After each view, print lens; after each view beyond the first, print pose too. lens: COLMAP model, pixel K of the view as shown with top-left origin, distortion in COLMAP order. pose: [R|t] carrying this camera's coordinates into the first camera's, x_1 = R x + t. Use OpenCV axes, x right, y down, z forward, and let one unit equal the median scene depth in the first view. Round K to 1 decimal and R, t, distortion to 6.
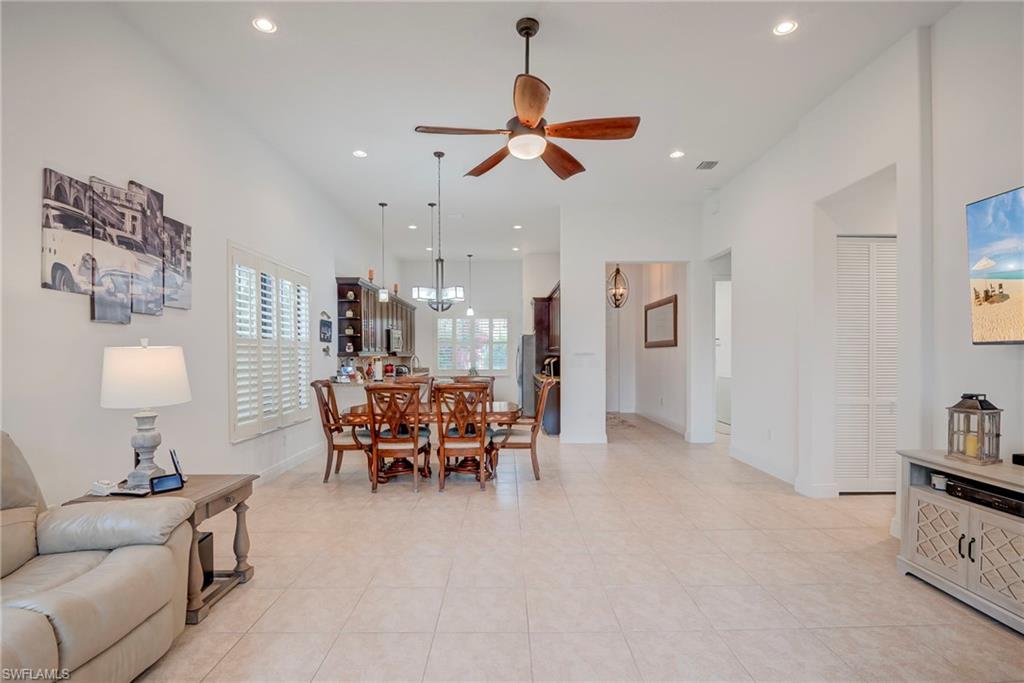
lens RADIAL K [[493.1, 0, 515.9], [0, 493.1, 354.4], [0, 0, 1]] dist [0.016906, -0.021325]
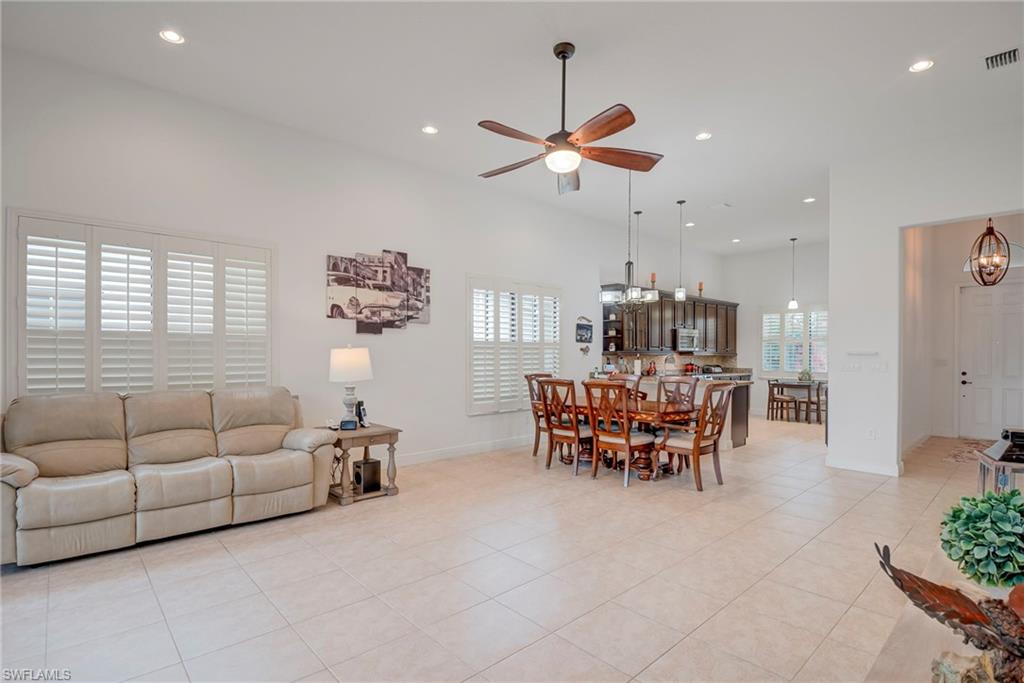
lens RADIAL K [[493.1, 0, 515.9], [0, 493.1, 354.4], [0, 0, 1]] dist [0.016906, -0.021325]
pose [[0.669806, 0.004758, -0.742521, 0.724981], [-0.003199, 0.999989, 0.003522, -0.001477], [0.742529, 0.000016, 0.669814, 0.190491]]
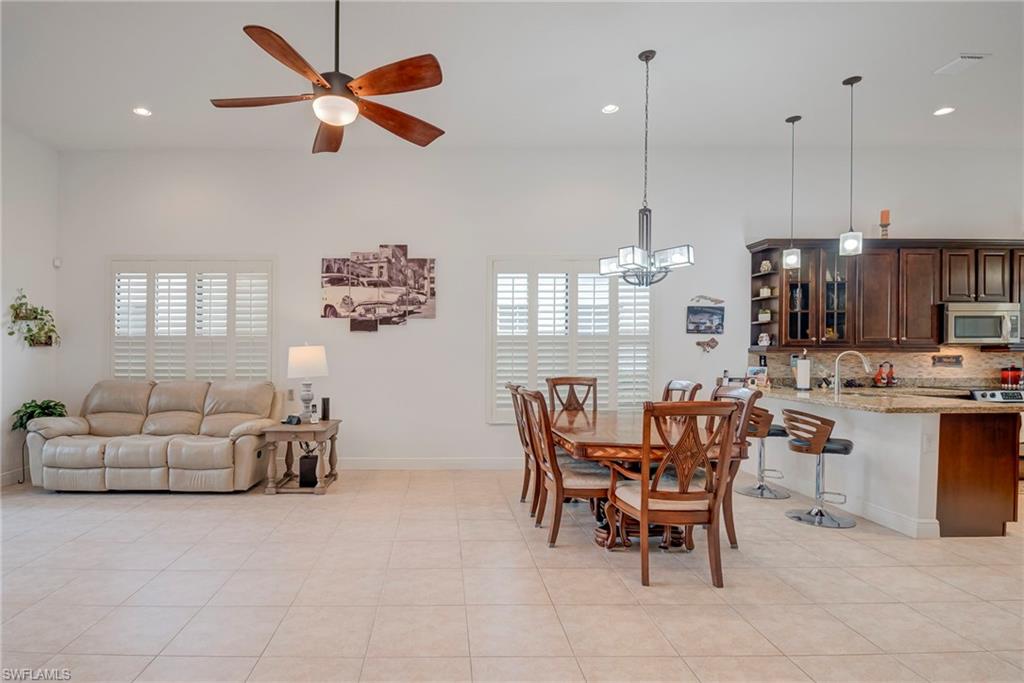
lens RADIAL K [[539.5, 0, 512.0], [0, 539.5, 341.5], [0, 0, 1]] dist [0.000935, -0.000488]
pose [[-0.017784, -0.023059, -0.999576, 0.938794], [0.002778, 0.999729, -0.023112, 0.012402], [0.999838, -0.003188, -0.017715, 1.368278]]
